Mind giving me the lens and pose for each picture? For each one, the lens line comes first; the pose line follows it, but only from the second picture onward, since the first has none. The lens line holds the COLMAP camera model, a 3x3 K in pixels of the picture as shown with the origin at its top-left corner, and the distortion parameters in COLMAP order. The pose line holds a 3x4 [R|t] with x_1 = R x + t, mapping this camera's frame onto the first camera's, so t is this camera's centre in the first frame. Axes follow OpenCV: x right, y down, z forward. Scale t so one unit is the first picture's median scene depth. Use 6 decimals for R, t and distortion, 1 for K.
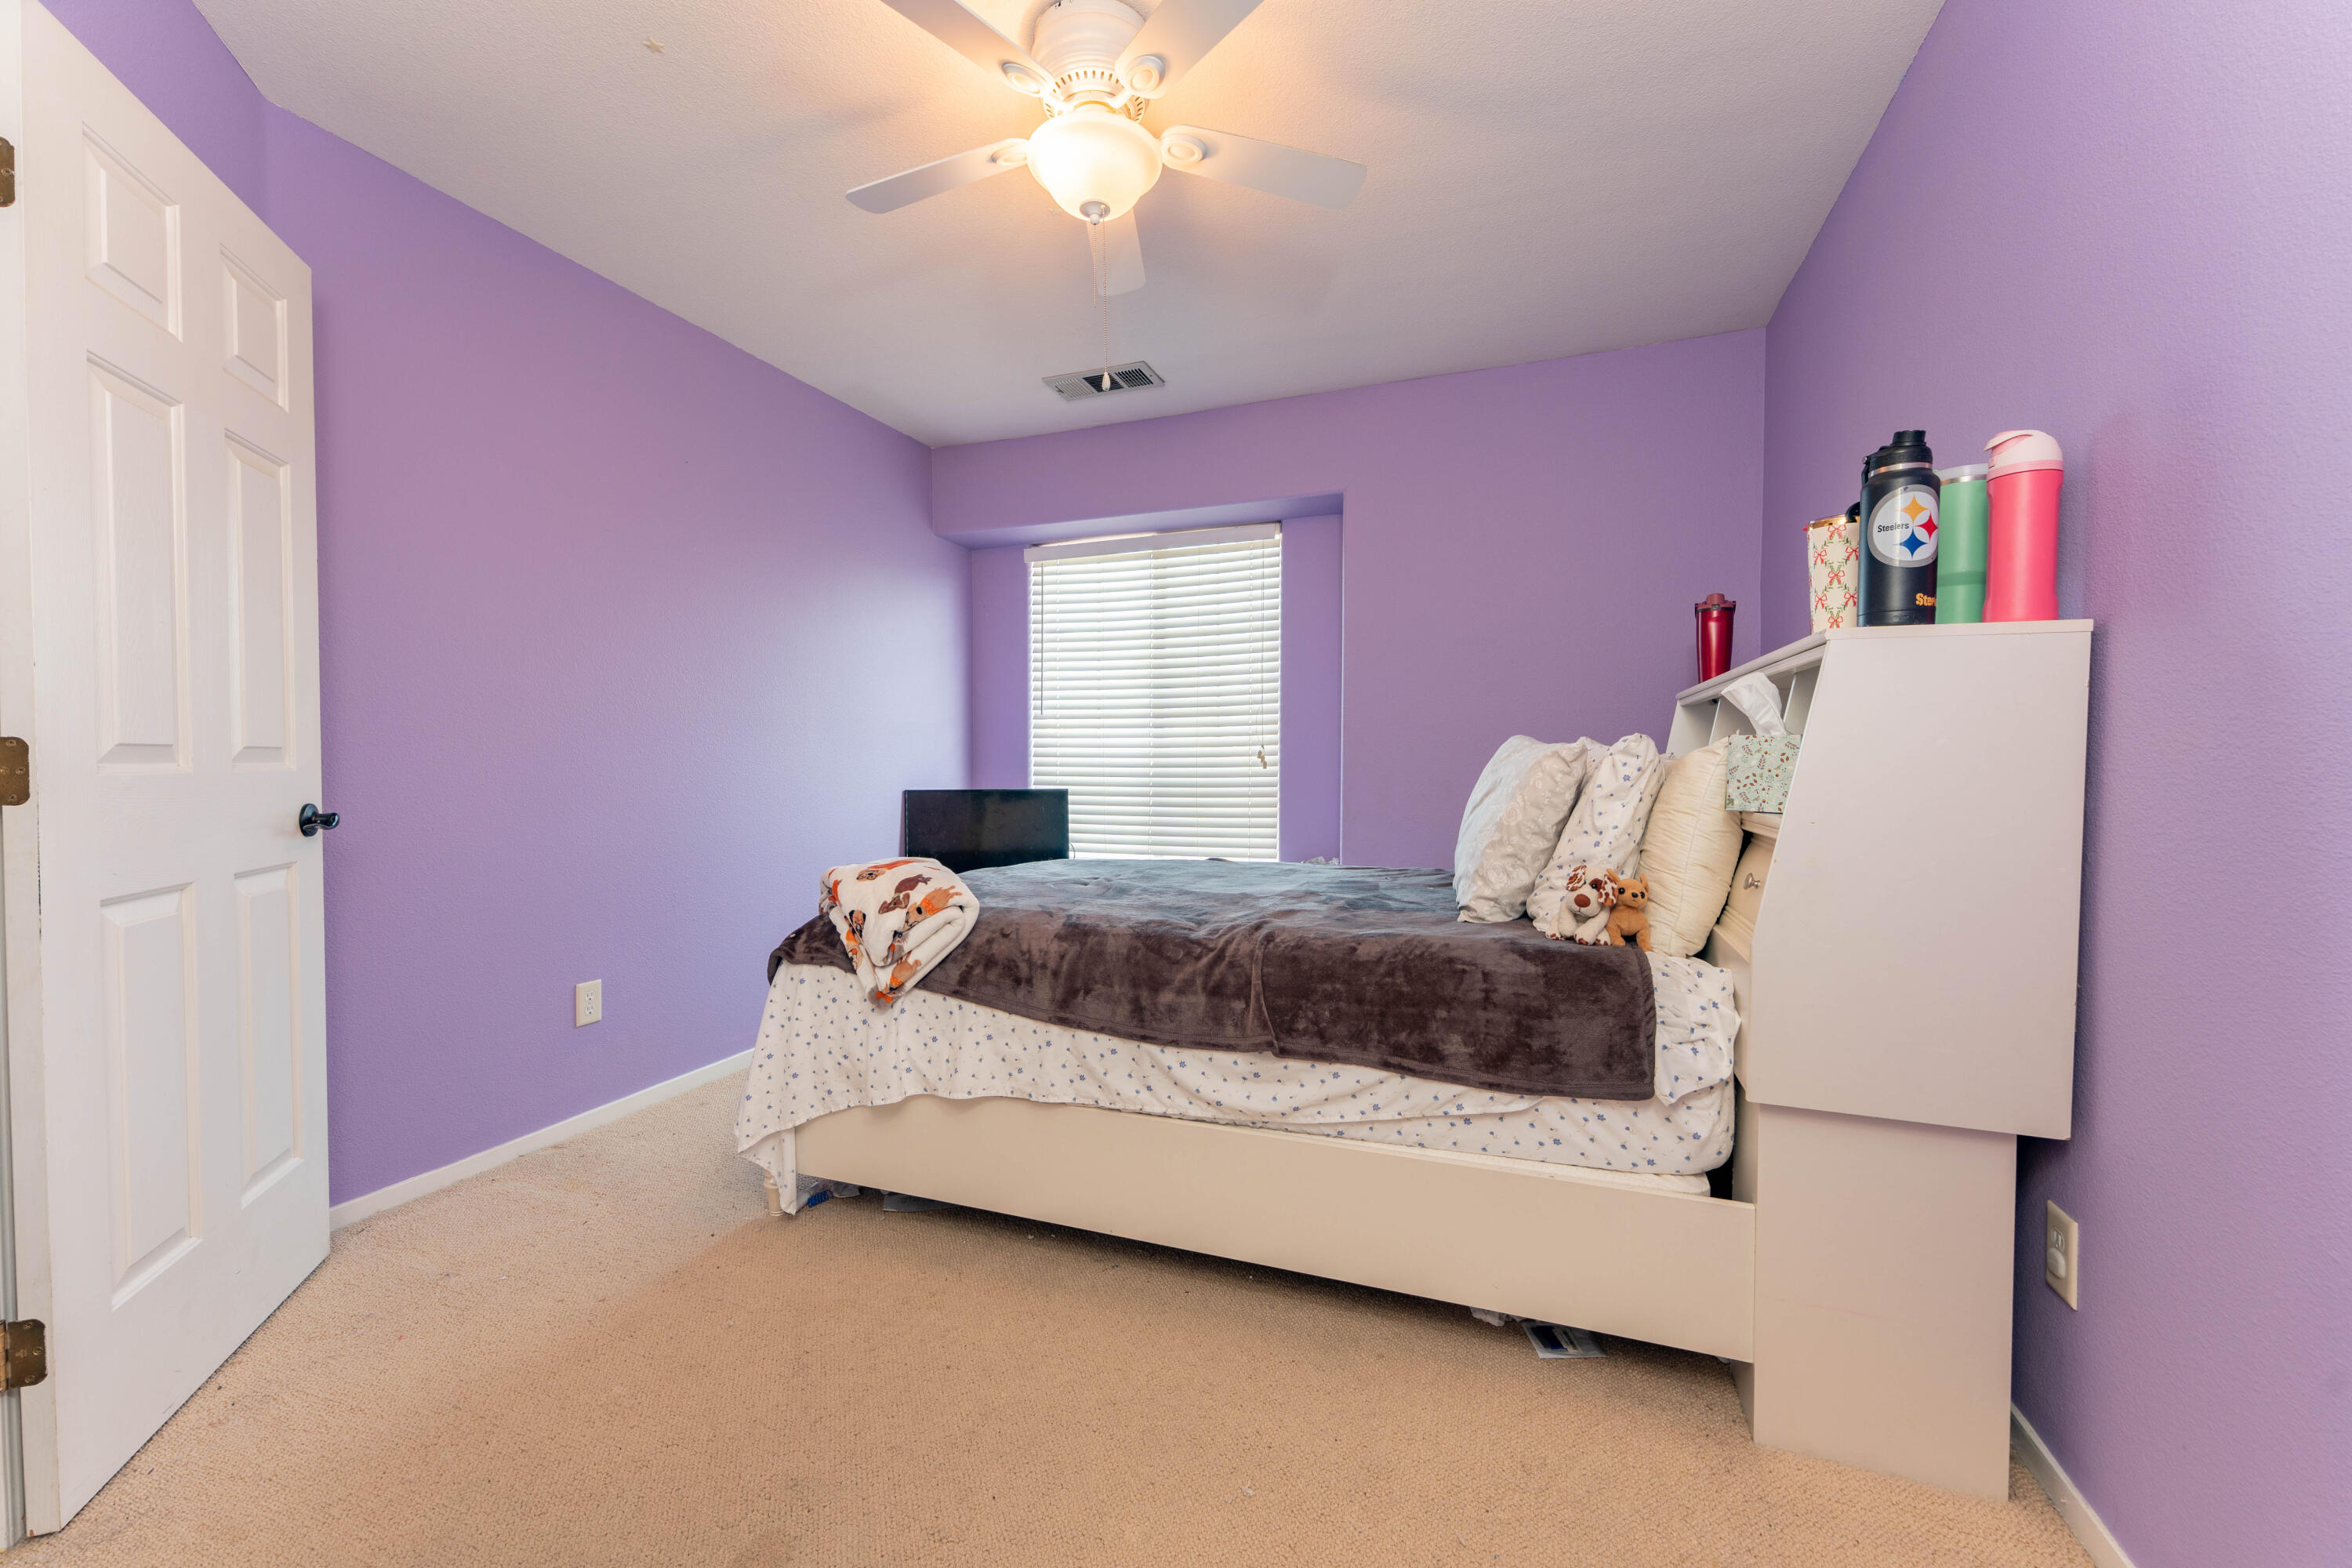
lens RADIAL K [[958.2, 0, 1171.9], [0, 958.2, 782.4], [0, 0, 1]] dist [0.000323, -0.000071]
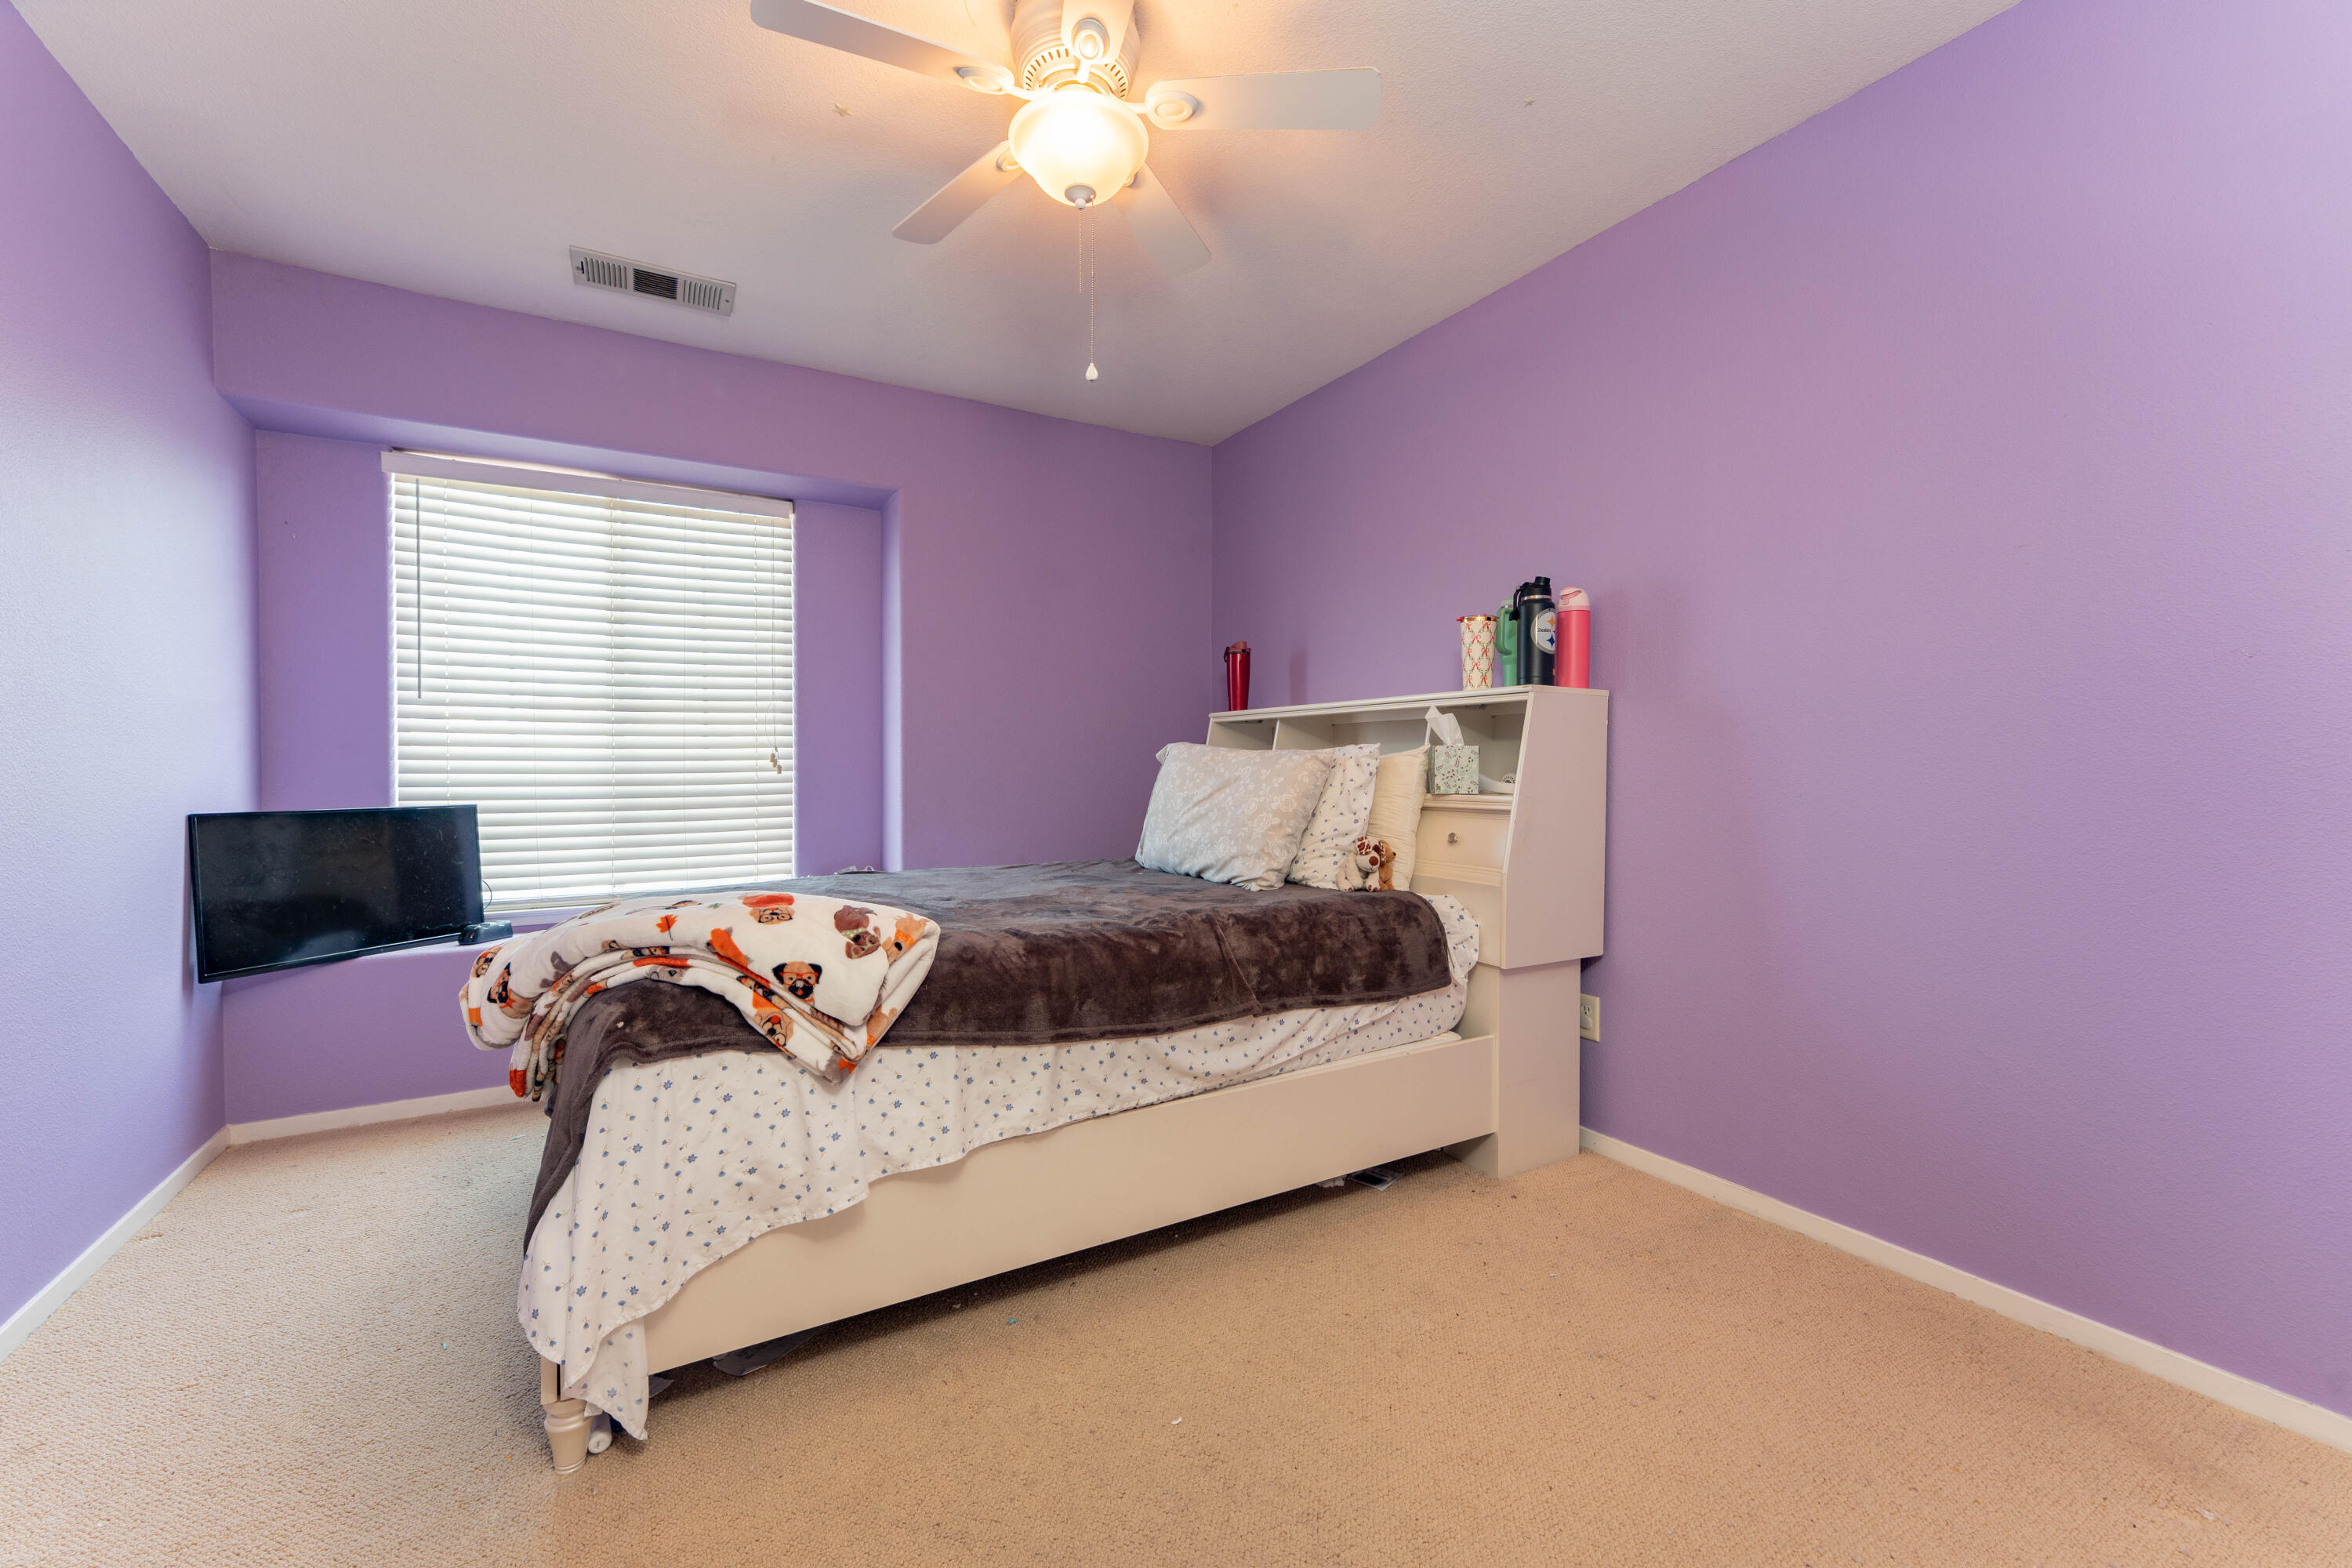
lens RADIAL K [[958.2, 0, 1183.6], [0, 958.2, 779.9], [0, 0, 1]] dist [0.000323, -0.000071]
pose [[0.609885, -0.011935, 0.792400, -0.745589], [0.020590, 0.999788, -0.000788, -0.000684], [-0.792223, 0.016796, 0.610001, 0.312048]]
